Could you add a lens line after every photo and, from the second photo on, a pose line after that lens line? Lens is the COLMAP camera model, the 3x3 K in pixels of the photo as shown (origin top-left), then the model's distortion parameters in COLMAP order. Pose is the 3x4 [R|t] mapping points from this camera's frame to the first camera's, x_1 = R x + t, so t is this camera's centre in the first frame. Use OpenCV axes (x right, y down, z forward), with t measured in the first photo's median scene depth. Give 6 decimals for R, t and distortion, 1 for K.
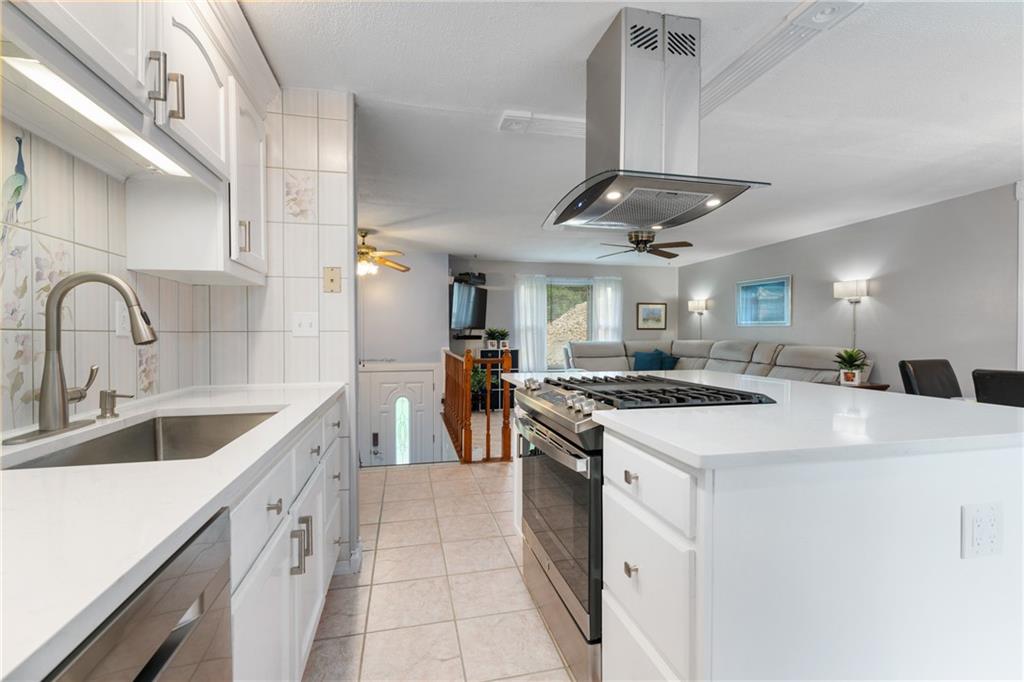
lens RADIAL K [[451.5, 0, 512.0], [0, 451.5, 341.0], [0, 0, 1]] dist [-0.000566, -0.000107]
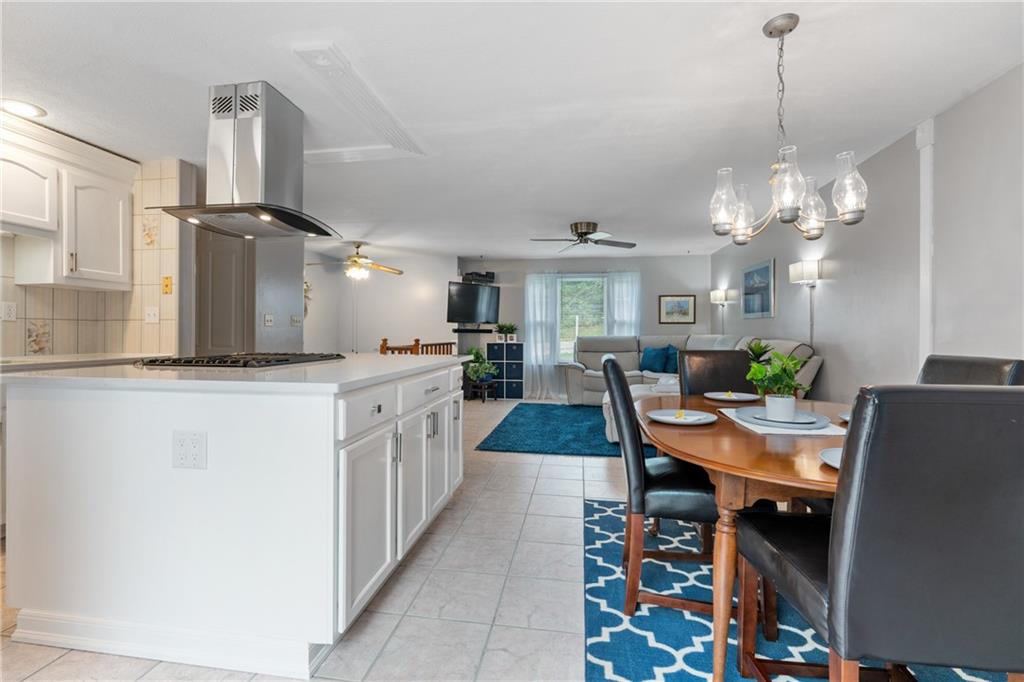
lens RADIAL K [[453.8, 0, 510.6], [0, 453.8, 333.0], [0, 0, 1]] dist [0.001869, 0.000057]
pose [[0.926973, 0.003573, -0.375112, 0.524194], [-0.009164, 0.999872, -0.013123, 0.013653], [0.375017, 0.015602, 0.926887, 0.013699]]
